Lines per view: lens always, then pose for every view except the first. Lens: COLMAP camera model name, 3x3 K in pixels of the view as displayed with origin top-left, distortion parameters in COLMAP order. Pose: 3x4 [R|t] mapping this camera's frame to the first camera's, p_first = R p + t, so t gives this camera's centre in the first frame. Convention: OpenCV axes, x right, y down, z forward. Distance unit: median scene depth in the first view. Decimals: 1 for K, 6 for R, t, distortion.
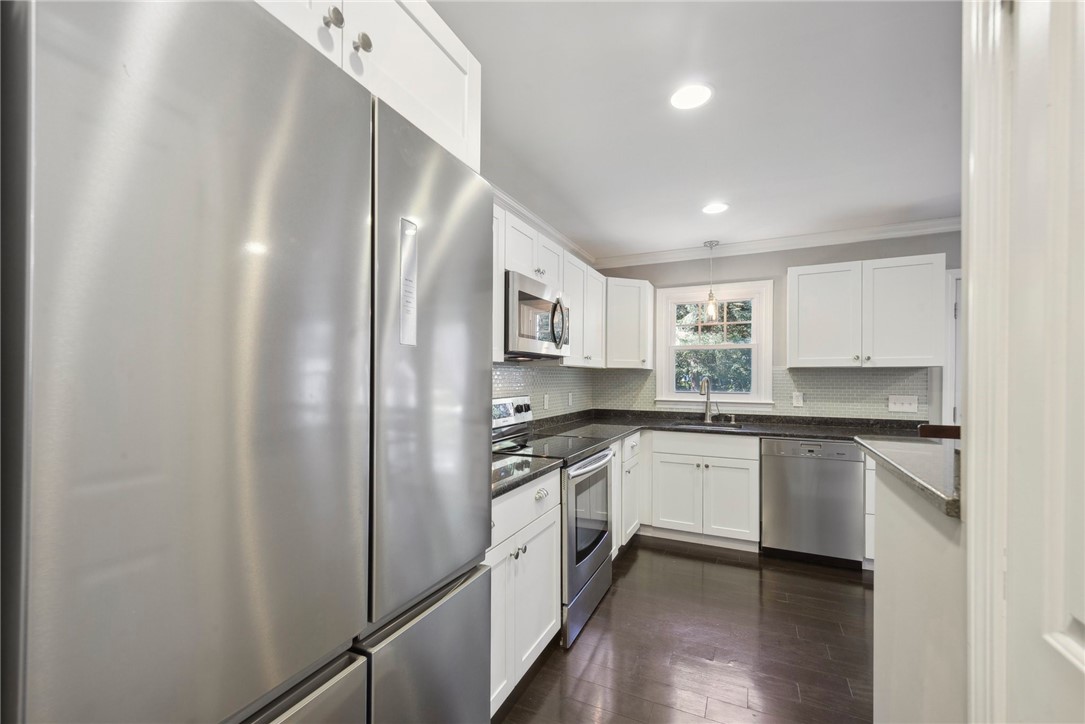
lens RADIAL K [[446.6, 0, 524.8], [0, 446.6, 368.5], [0, 0, 1]] dist [0.000222, 0.000130]
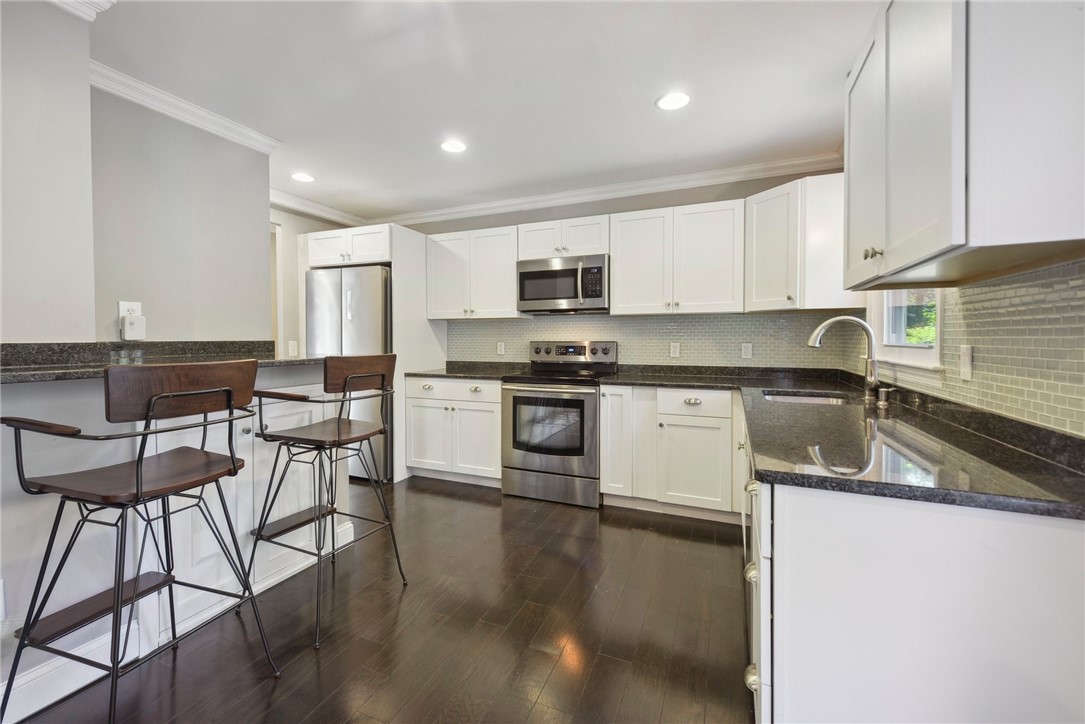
lens RADIAL K [[439.5, 0, 541.1], [0, 439.5, 347.5], [0, 0, 1]] dist [0.001109, 0.000108]
pose [[0.061184, 0.017554, -0.997972, 0.975930], [0.022627, 0.999564, 0.018969, 0.039805], [0.997870, -0.023742, 0.060760, 0.592888]]
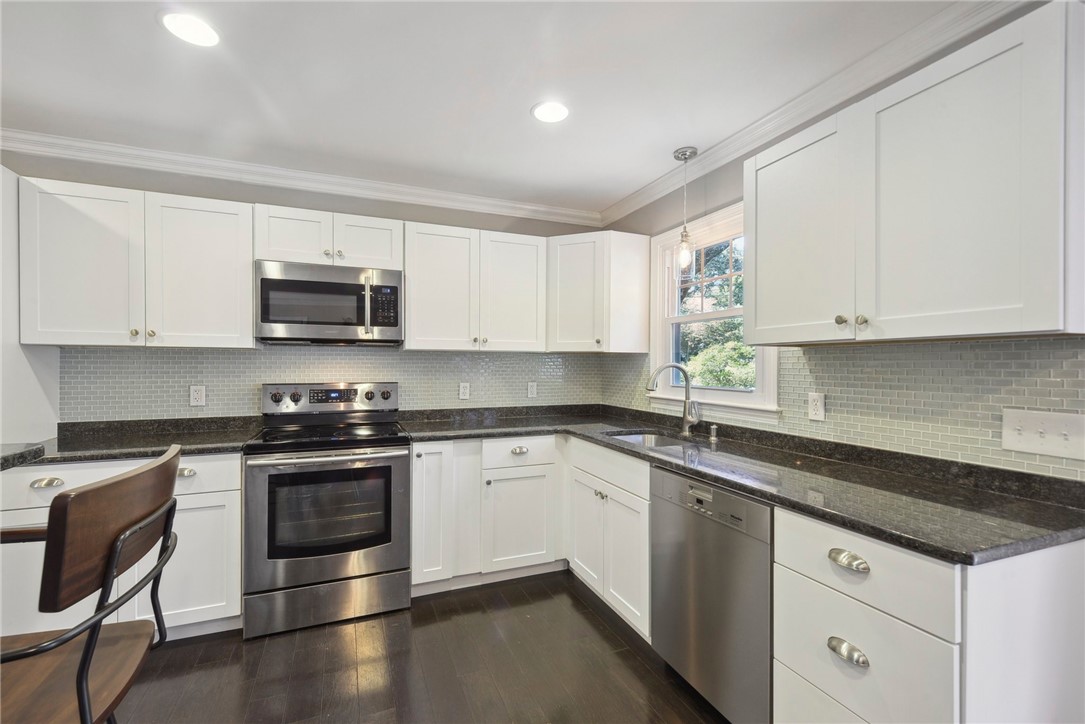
lens RADIAL K [[446.6, 0, 524.8], [0, 446.6, 368.5], [0, 0, 1]] dist [0.000222, 0.000130]
pose [[0.742757, 0.005926, -0.669535, 0.702977], [0.012286, 0.999672, 0.022477, 0.009332], [0.669448, -0.024921, 0.742441, 0.386690]]
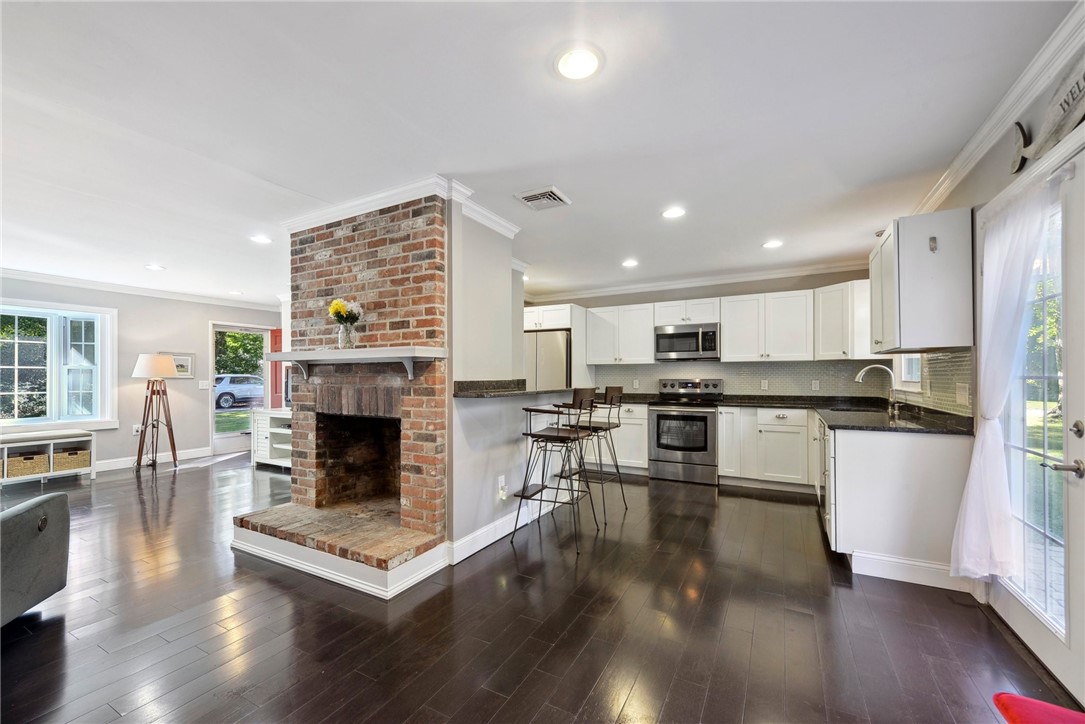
lens RADIAL K [[437.5, 0, 538.8], [0, 437.5, 375.1], [0, 0, 1]] dist [0.001458, 0.000206]
pose [[-0.046024, -0.006742, -0.998918, 1.494803], [0.023466, 0.999694, -0.007828, 0.031846], [0.998665, -0.023801, -0.045852, 0.276659]]
